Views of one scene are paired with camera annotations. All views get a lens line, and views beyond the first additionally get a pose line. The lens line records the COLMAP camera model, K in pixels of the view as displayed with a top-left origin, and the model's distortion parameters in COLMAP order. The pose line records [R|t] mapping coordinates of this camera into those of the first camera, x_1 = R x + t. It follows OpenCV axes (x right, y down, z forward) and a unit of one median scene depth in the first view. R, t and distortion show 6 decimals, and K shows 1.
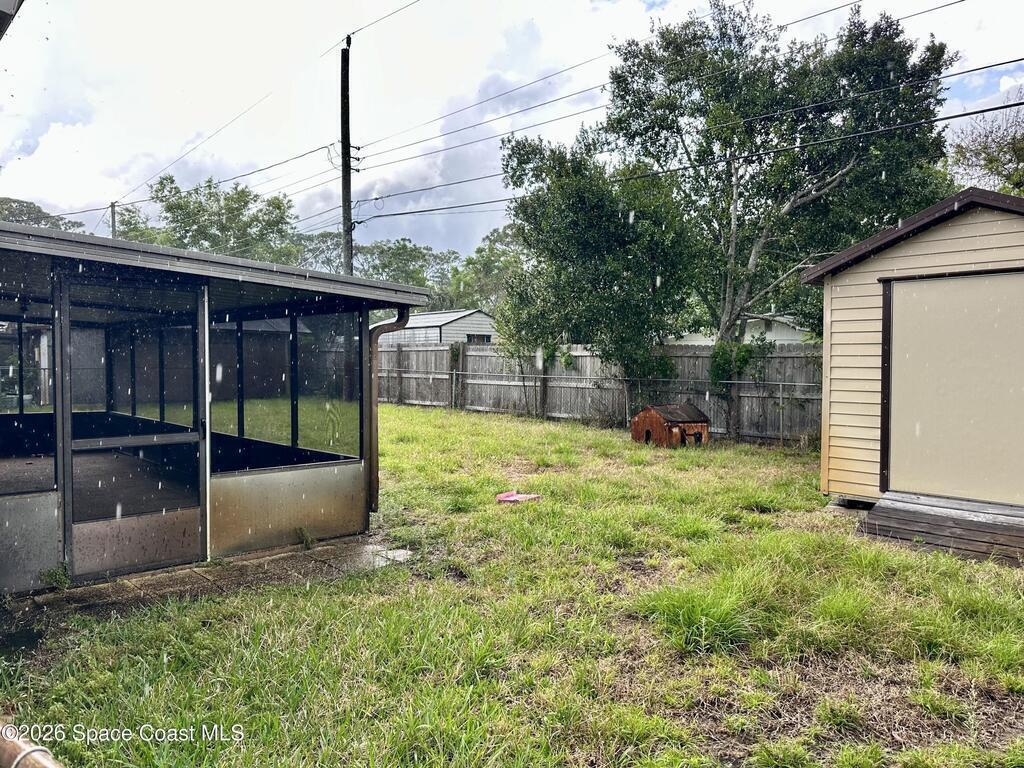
lens RADIAL K [[722.6, 0, 515.0], [0, 722.6, 386.5], [0, 0, 1]] dist [0.017483, -0.037380]
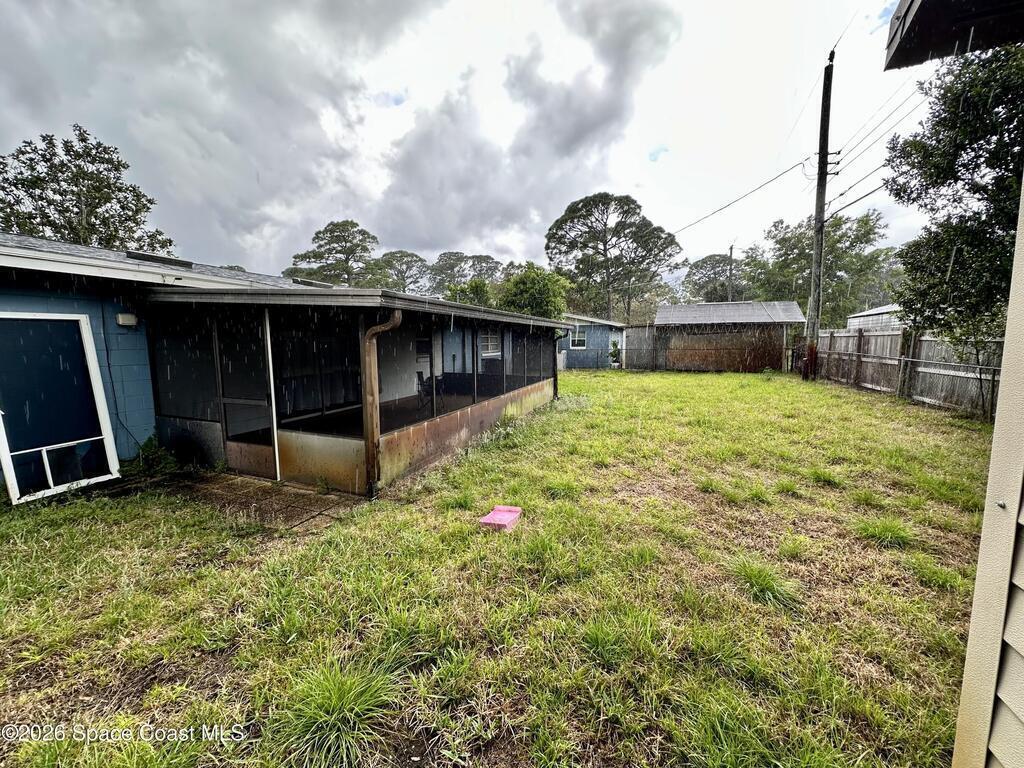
lens RADIAL K [[406.7, 0, 511.8], [0, 406.7, 377.7], [0, 0, 1]] dist [-0.000903, 0.000749]
pose [[0.430823, 0.075146, -0.899302, 0.170757], [-0.026619, 0.997152, 0.070570, -0.018391], [0.902044, -0.006465, 0.431597, 0.310373]]
